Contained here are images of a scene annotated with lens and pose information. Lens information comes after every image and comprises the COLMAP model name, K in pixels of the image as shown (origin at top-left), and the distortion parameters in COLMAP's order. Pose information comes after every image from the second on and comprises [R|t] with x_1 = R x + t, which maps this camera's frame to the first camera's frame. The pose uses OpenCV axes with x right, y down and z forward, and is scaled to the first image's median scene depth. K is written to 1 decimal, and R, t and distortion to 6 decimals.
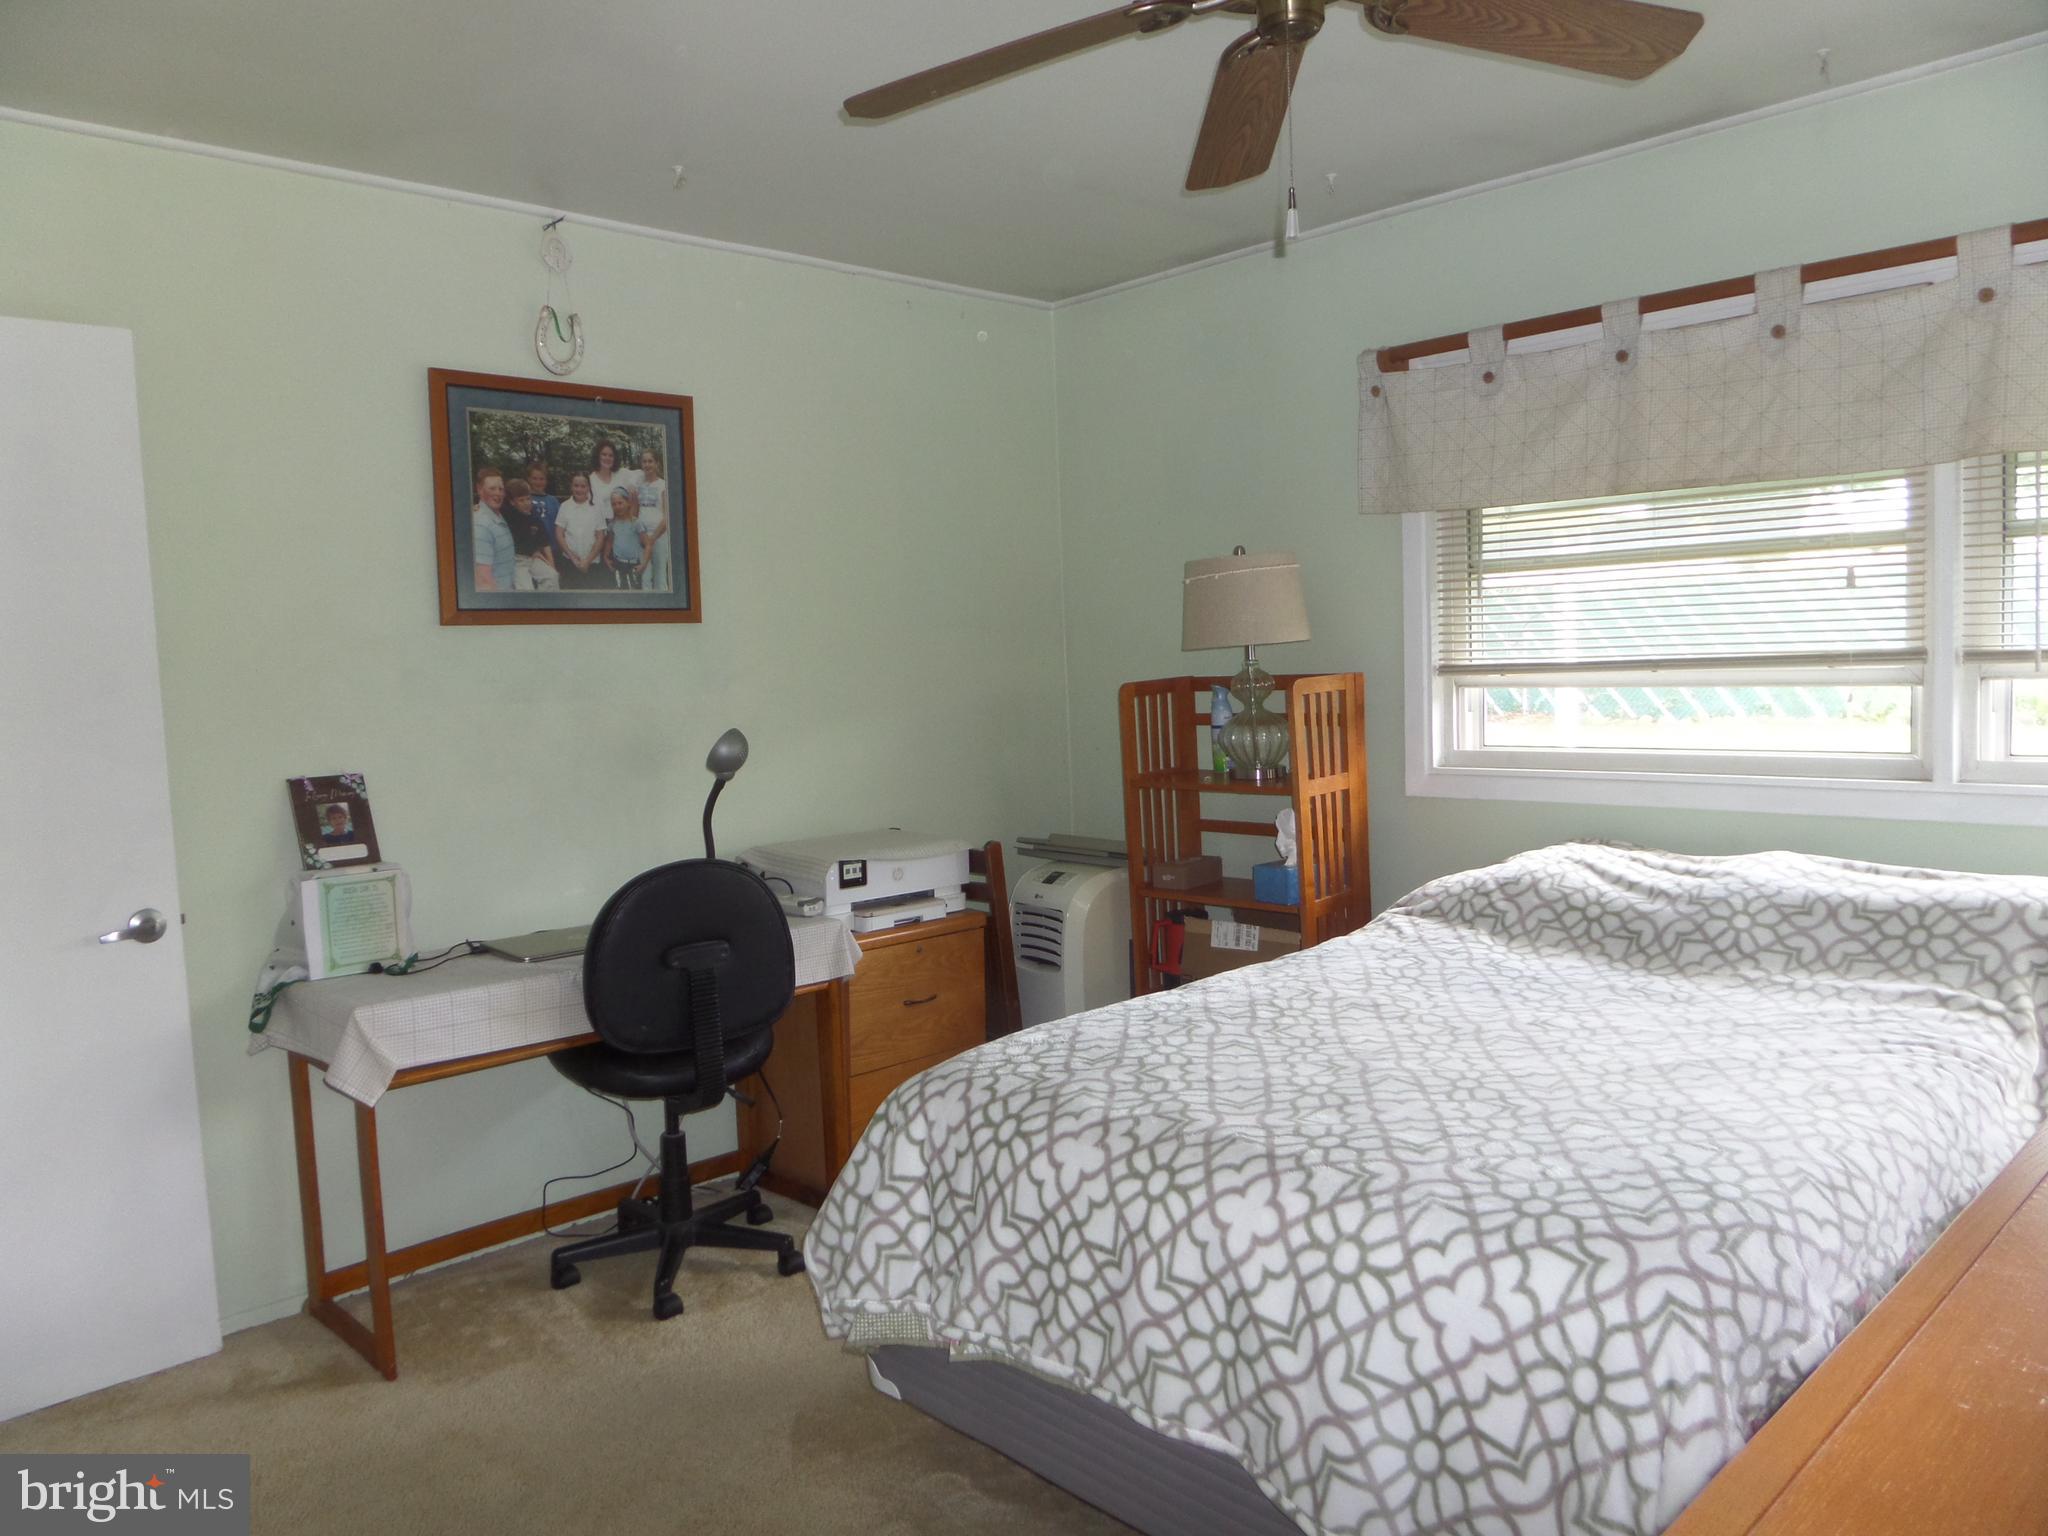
lens RADIAL K [[1518.0, 0, 1020.7], [0, 1518.0, 800.5], [0, 0, 1]] dist [0.008955, 0.001847]
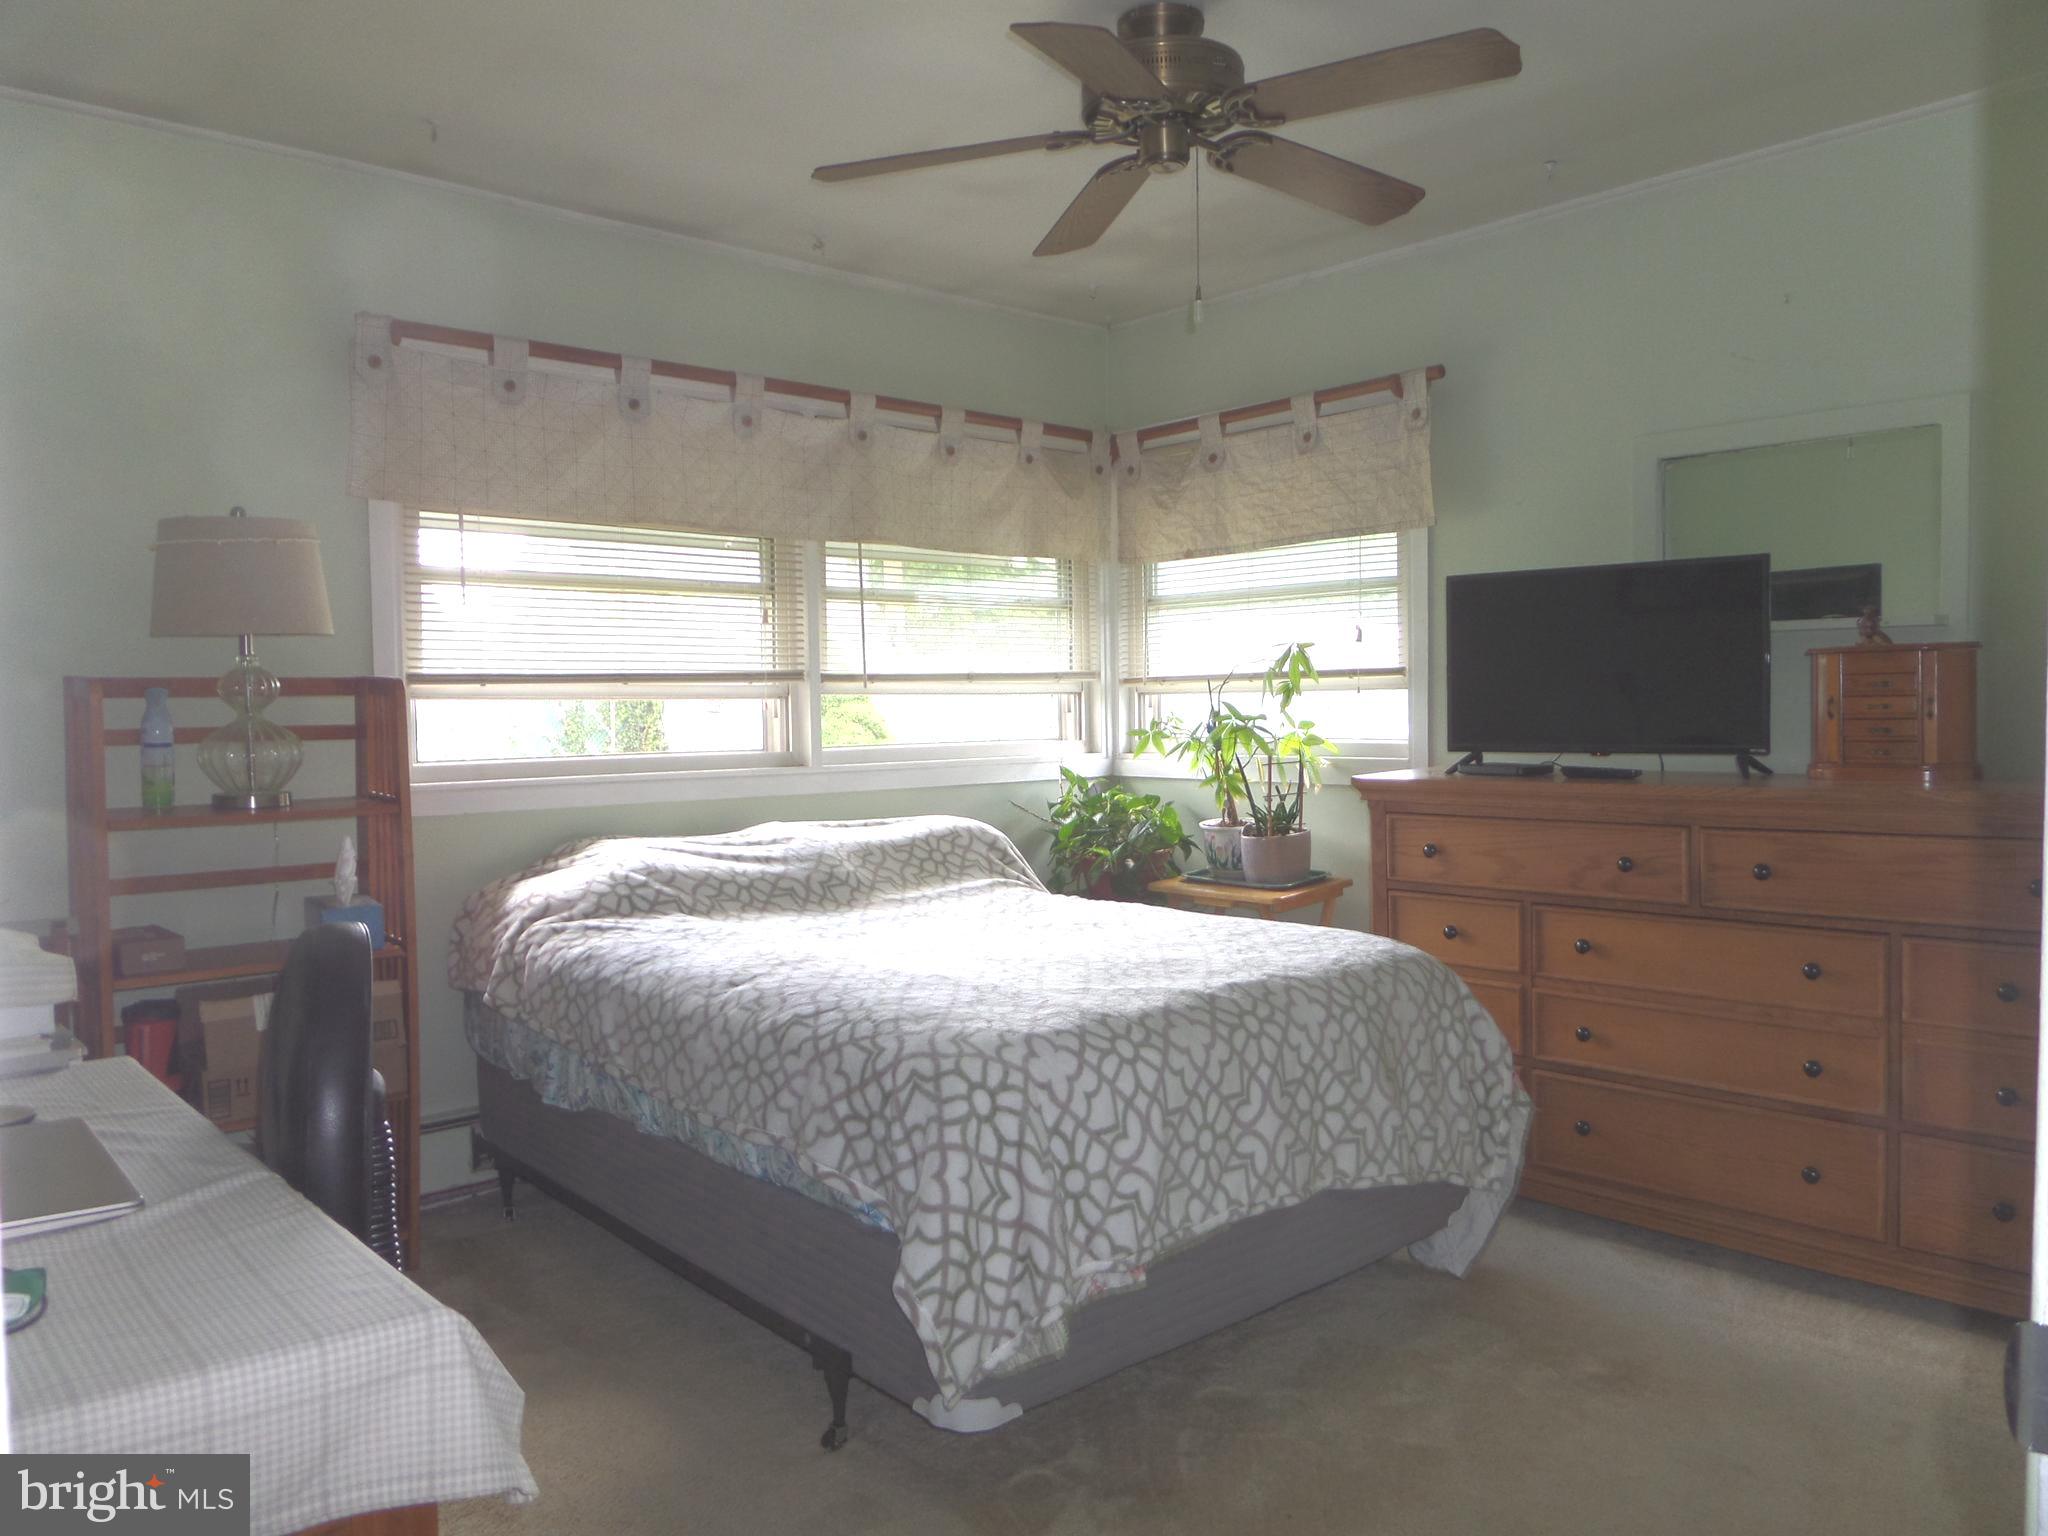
lens RADIAL K [[1492.6, 0, 1010.7], [0, 1492.6, 760.8], [0, 0, 1]] dist [0.034909, -0.092531]
pose [[0.042075, -0.006102, 0.999096, -0.757492], [0.107265, 0.994229, 0.001555, 0.001972], [-0.993340, 0.107103, 0.042487, 0.743653]]
